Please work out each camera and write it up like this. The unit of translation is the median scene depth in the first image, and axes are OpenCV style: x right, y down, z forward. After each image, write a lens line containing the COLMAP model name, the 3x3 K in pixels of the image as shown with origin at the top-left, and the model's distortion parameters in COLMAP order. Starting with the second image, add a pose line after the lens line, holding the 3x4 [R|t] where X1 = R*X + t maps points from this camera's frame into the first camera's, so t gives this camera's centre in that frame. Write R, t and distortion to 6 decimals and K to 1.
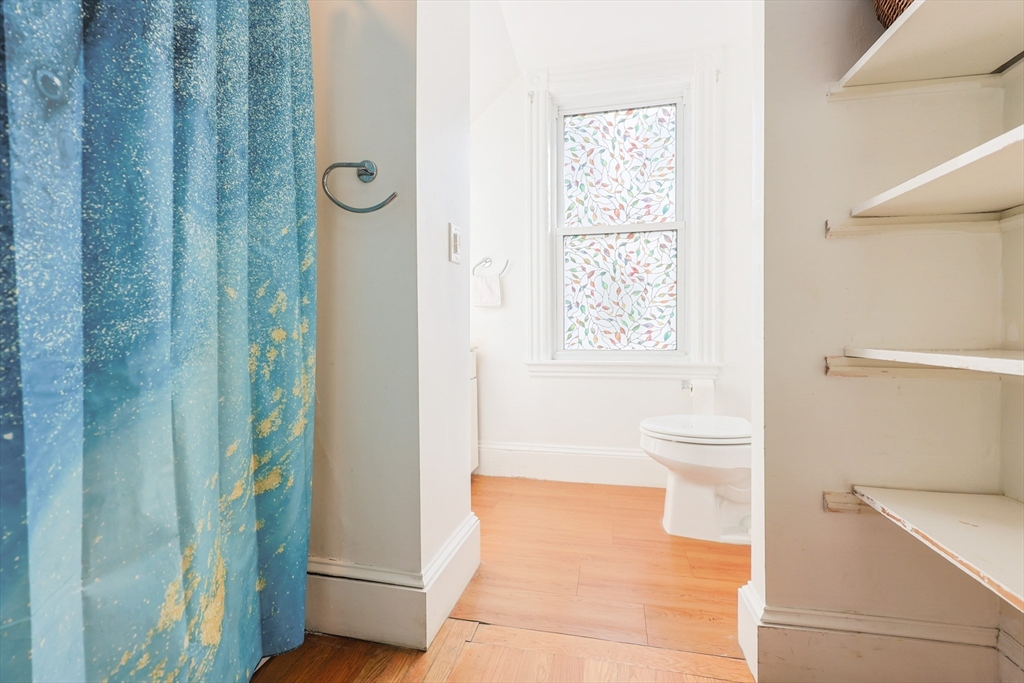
lens RADIAL K [[447.5, 0, 513.7], [0, 447.5, 337.5], [0, 0, 1]] dist [0.001225, -0.001154]
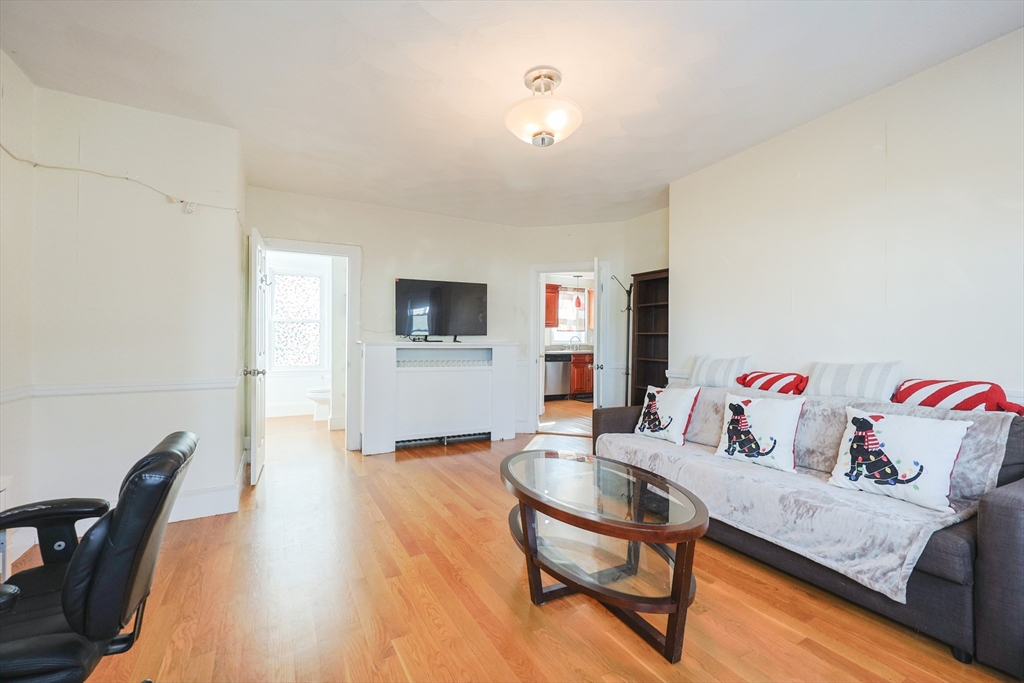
lens RADIAL K [[447.5, 0, 513.2], [0, 447.5, 341.7], [0, 0, 1]] dist [0.001225, -0.001154]
pose [[0.758075, 0.008406, 0.652114, -0.532631], [0.000238, 0.999913, -0.013165, -0.080760], [-0.652168, 0.010135, 0.758007, -1.866577]]
